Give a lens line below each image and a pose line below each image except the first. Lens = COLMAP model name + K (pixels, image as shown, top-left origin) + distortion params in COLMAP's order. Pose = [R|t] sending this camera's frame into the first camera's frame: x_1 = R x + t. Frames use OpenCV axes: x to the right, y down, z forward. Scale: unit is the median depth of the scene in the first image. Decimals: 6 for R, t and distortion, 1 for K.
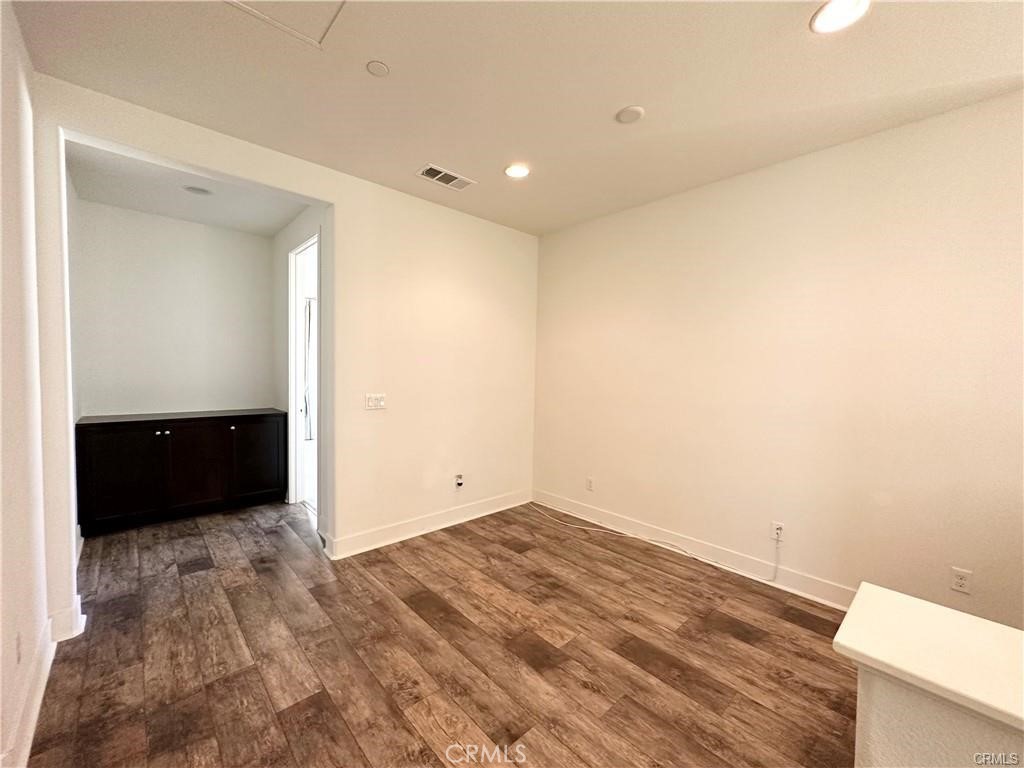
lens RADIAL K [[408.0, 0, 513.7], [0, 408.0, 383.3], [0, 0, 1]] dist [-0.002982, 0.000039]
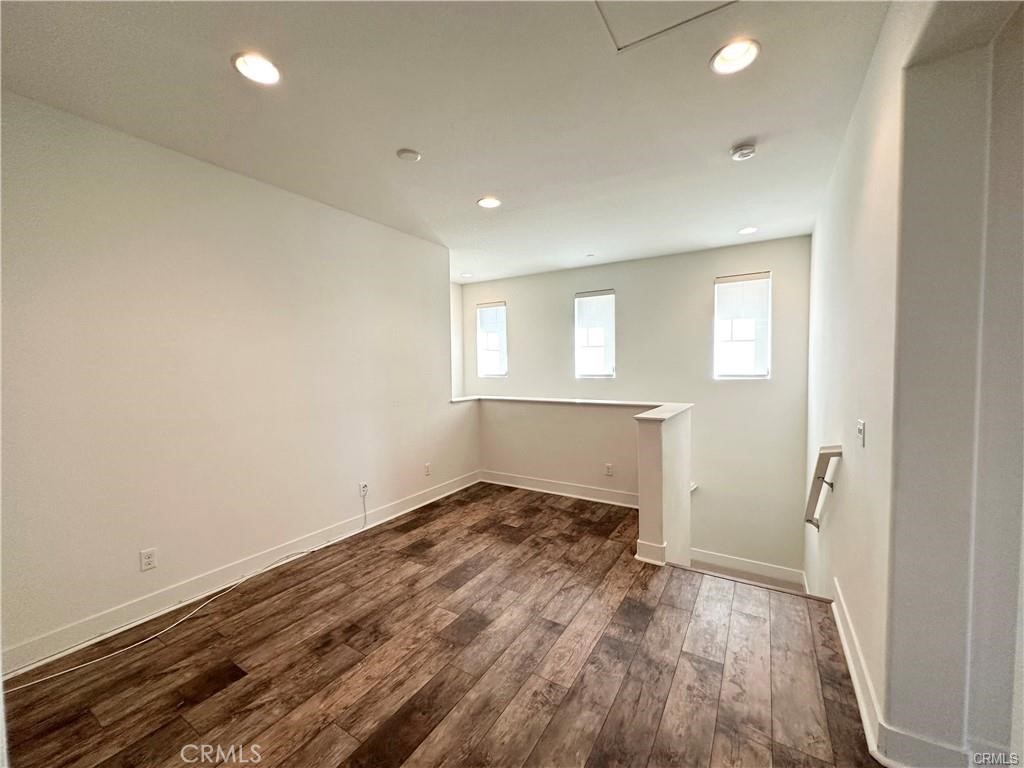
lens RADIAL K [[408.0, 0, 513.2], [0, 408.0, 383.0], [0, 0, 1]] dist [-0.002982, 0.000039]
pose [[-0.260413, -0.056159, 0.963863, -0.825386], [0.044528, 0.996546, 0.070093, -0.063562], [-0.964470, 0.061172, -0.257013, 0.914422]]
